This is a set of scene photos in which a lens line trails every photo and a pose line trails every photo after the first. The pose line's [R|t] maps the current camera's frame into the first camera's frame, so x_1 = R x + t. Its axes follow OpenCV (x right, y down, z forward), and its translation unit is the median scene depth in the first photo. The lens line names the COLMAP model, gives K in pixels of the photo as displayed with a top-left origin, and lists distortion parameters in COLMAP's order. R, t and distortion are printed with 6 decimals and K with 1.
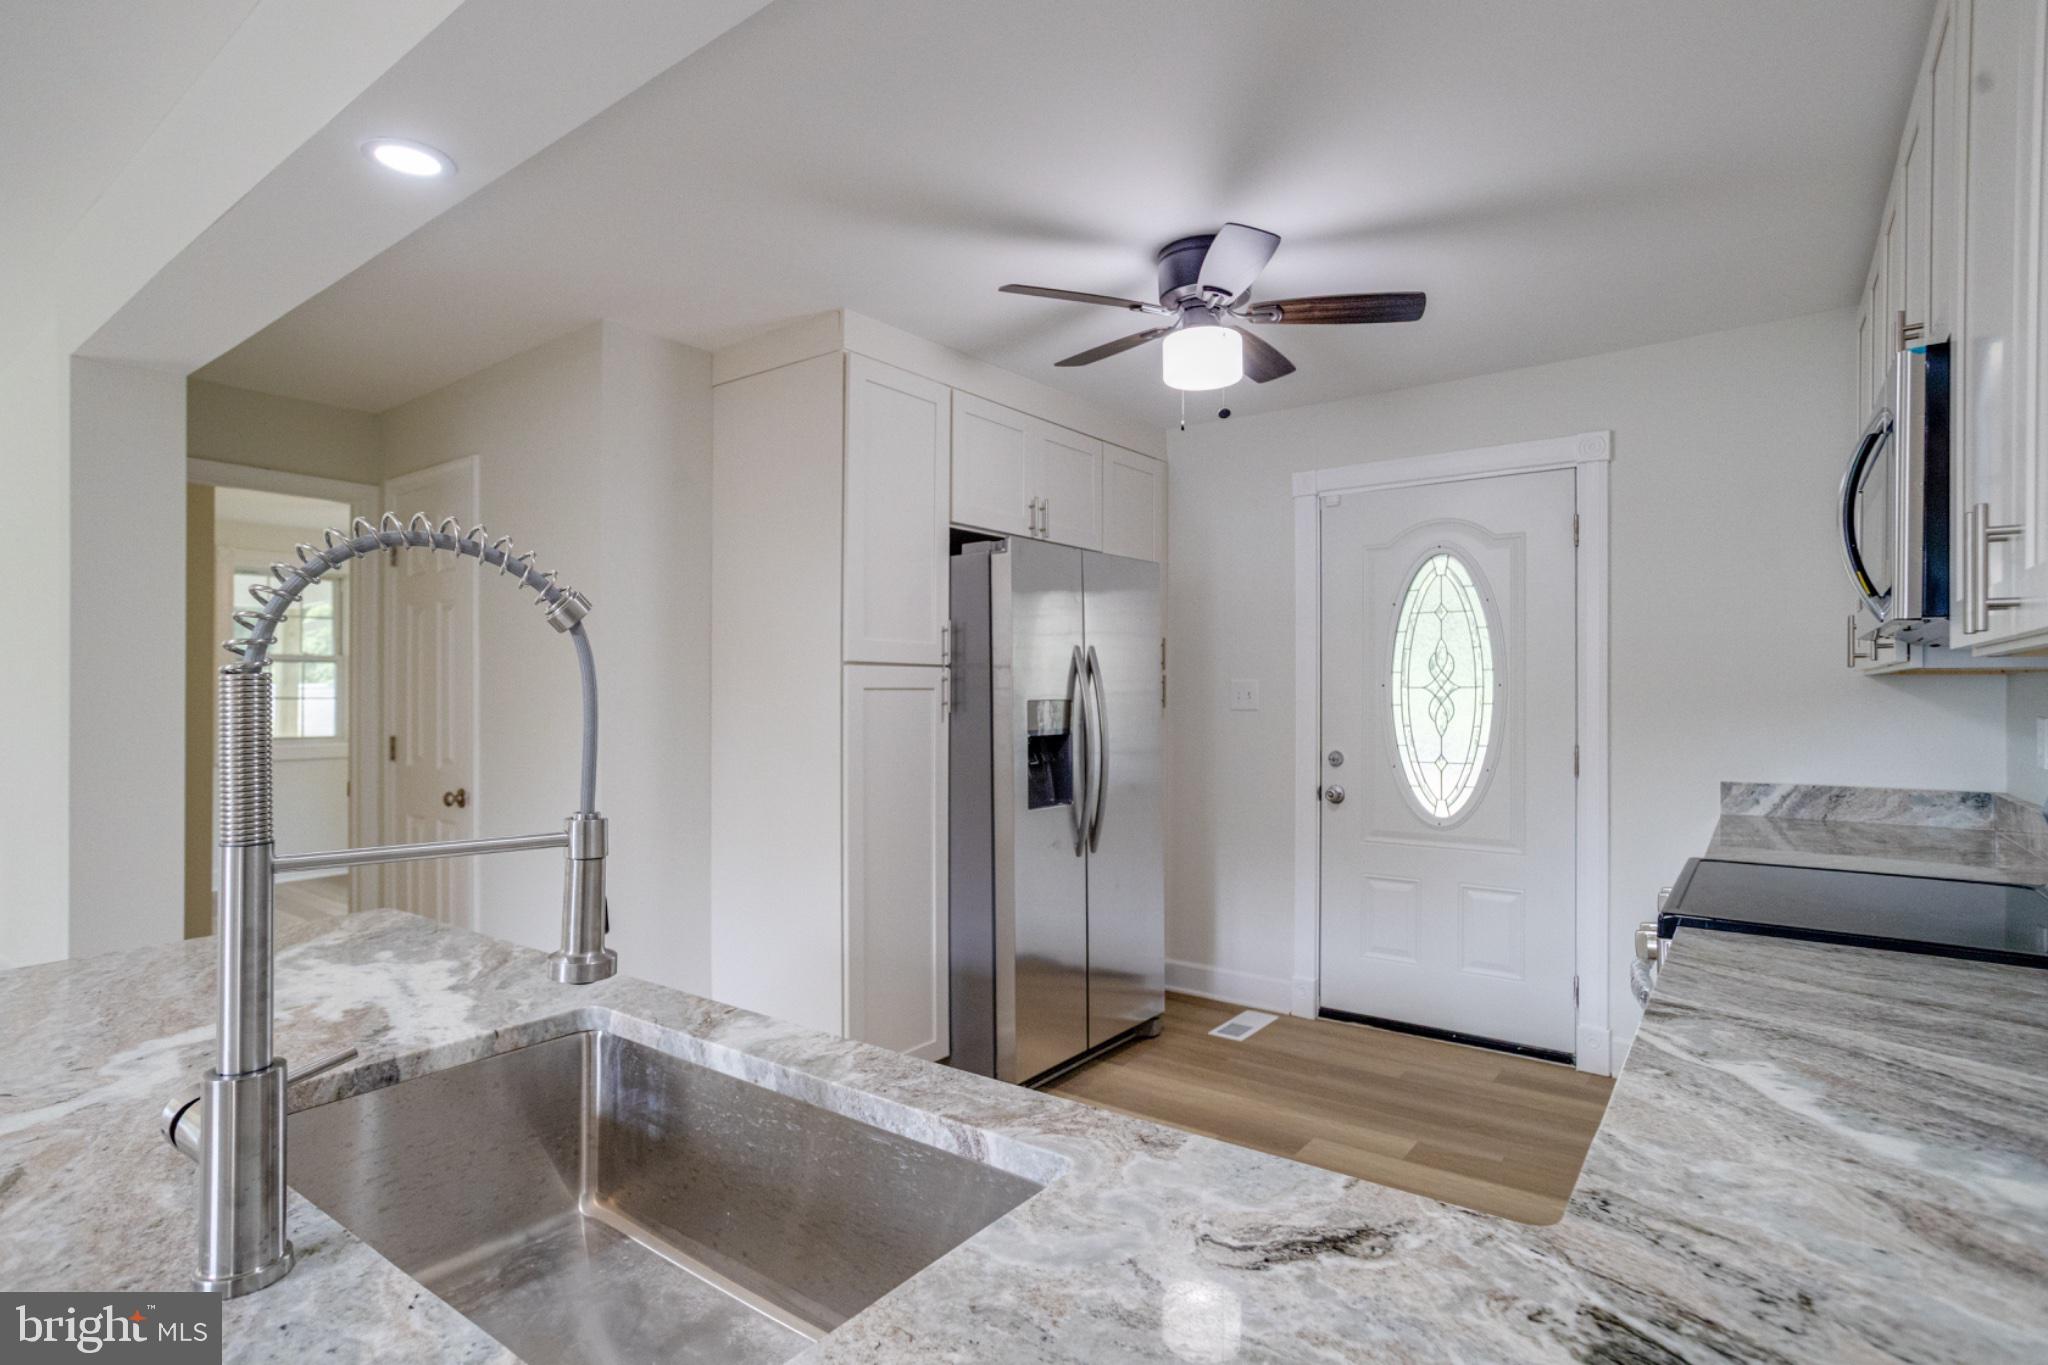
lens RADIAL K [[1034.4, 0, 1019.8], [0, 1034.4, 690.5], [0, 0, 1]] dist [-0.042299, 0.042399]
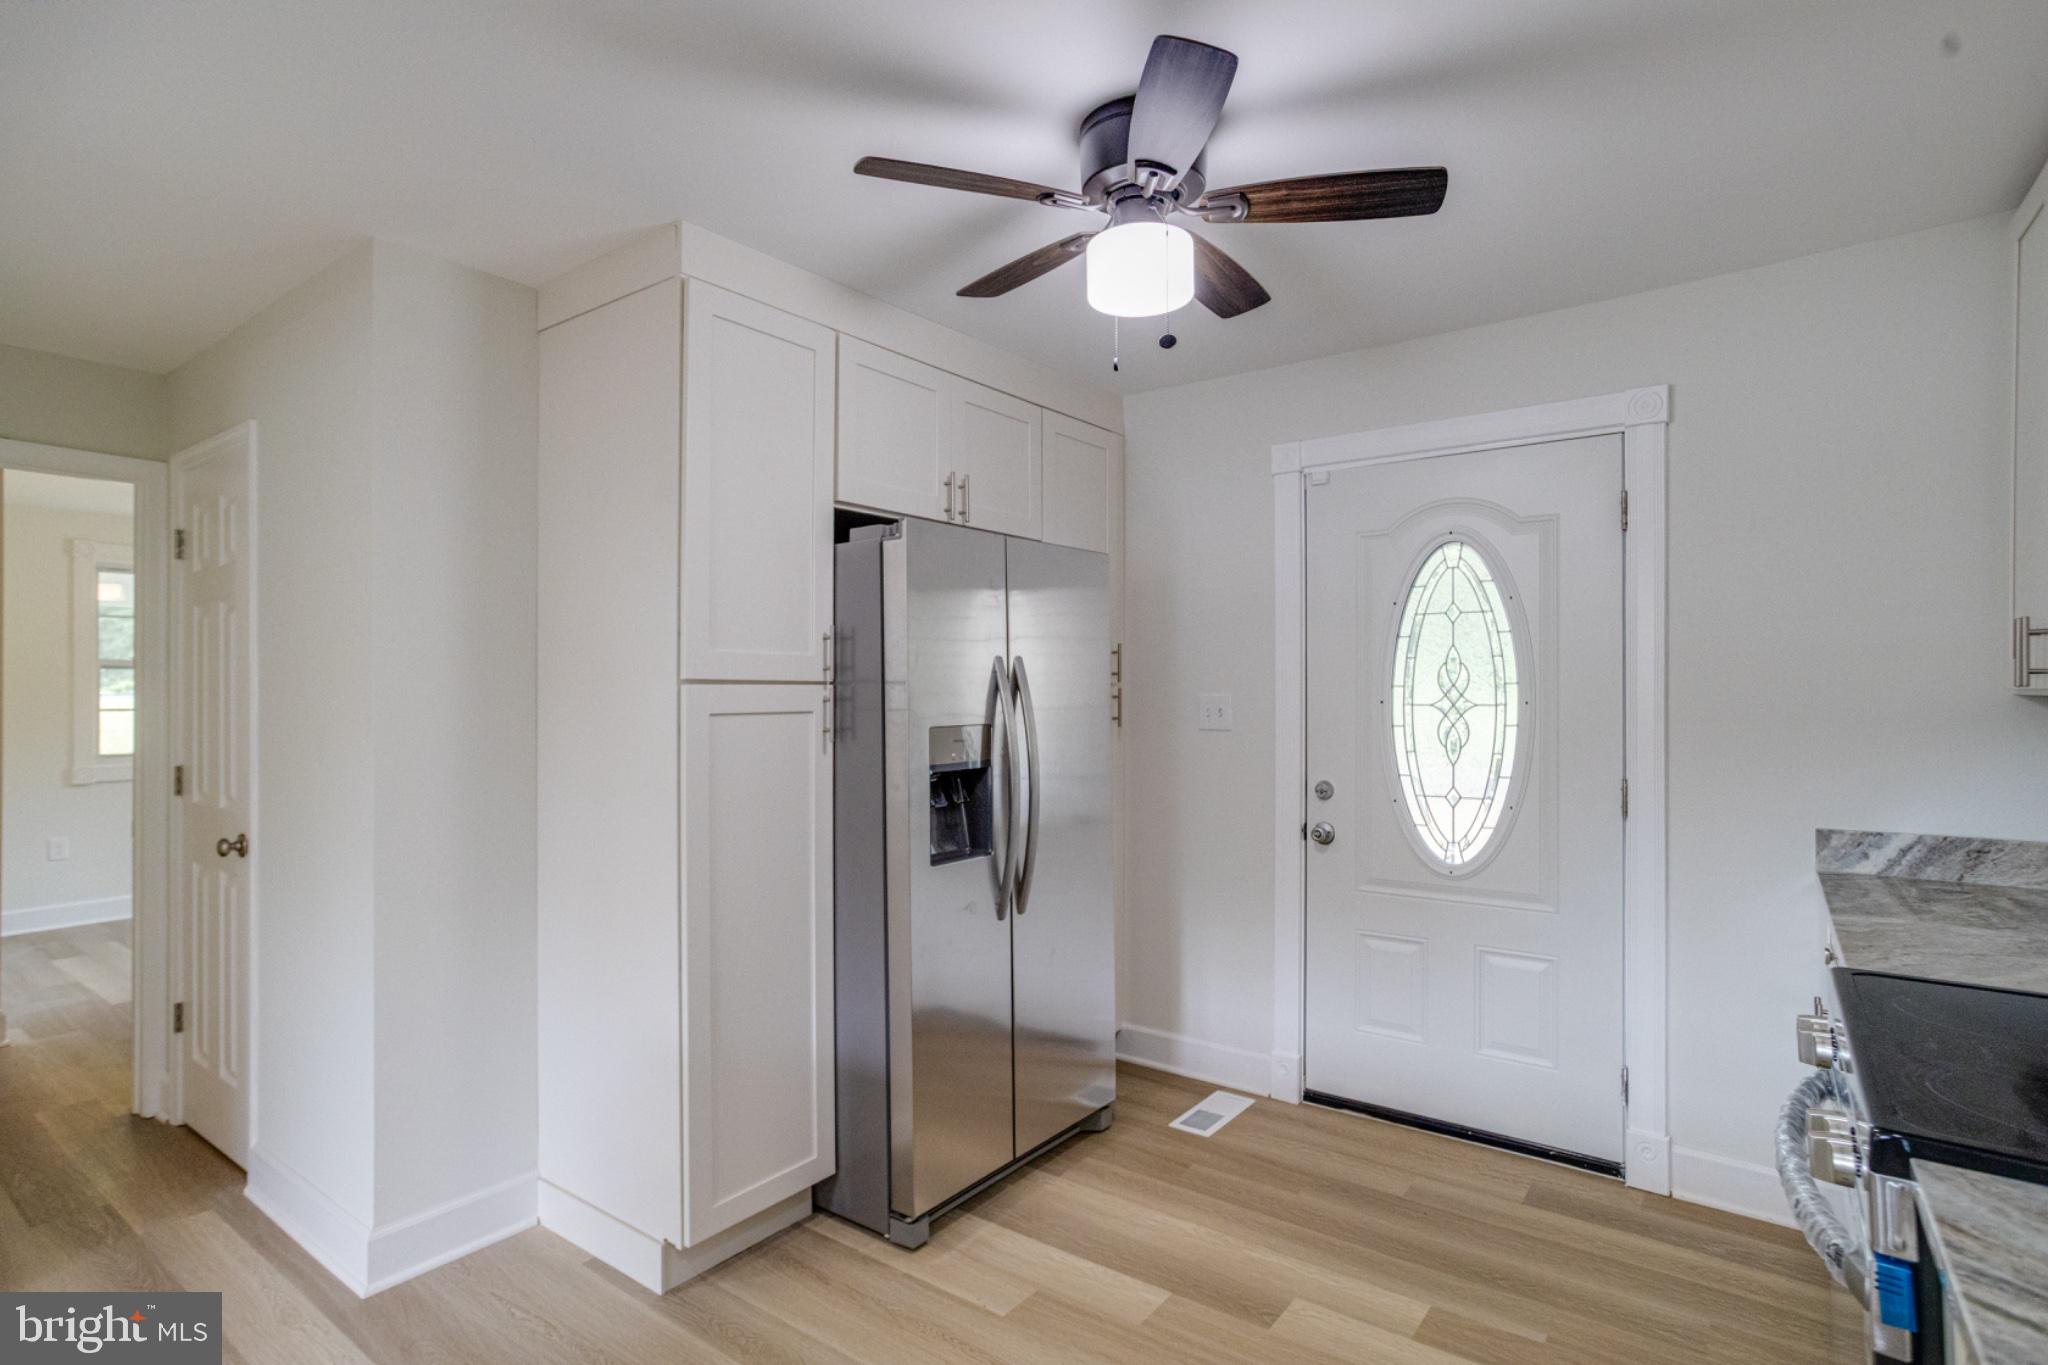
lens RADIAL K [[1032.8, 0, 1006.9], [0, 1032.8, 692.2], [0, 0, 1]] dist [-0.036401, 0.034465]
pose [[0.999993, -0.001743, -0.003419, 0.064702], [0.001751, 0.999996, 0.002350, -0.017513], [0.003415, -0.002356, 0.999991, 0.203473]]
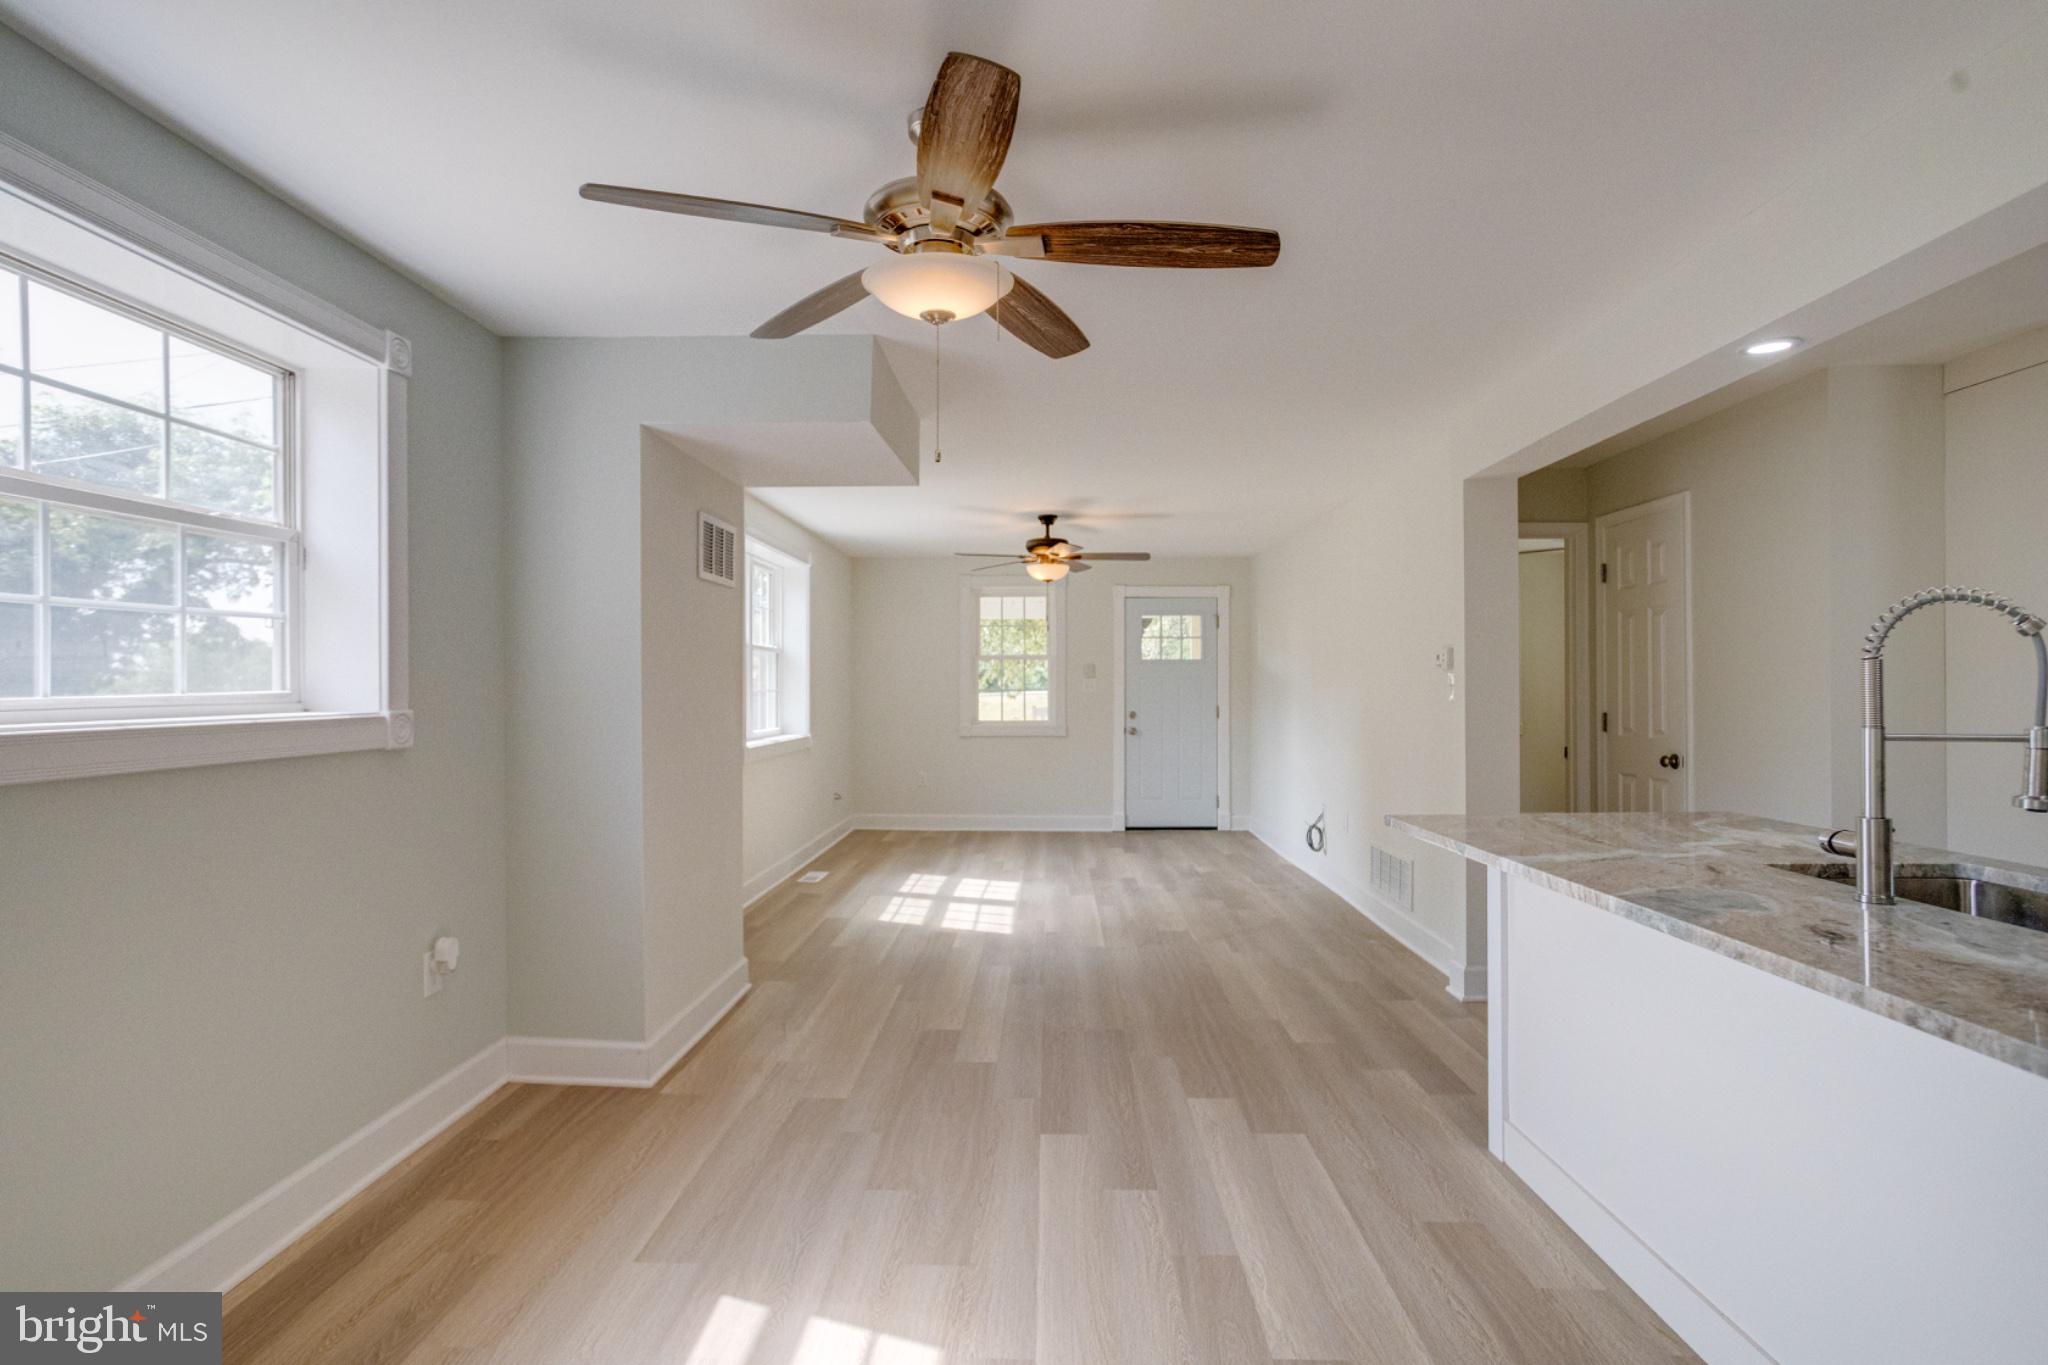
lens RADIAL K [[1019.3, 0, 1015.9], [0, 1019.3, 676.6], [0, 0, 1]] dist [-0.000596, 0.011896]
pose [[0.582836, -0.010791, -0.812518, 0.010740], [0.005413, 0.999941, -0.009397, 0.007473], [0.812572, 0.001078, 0.582860, -0.422234]]
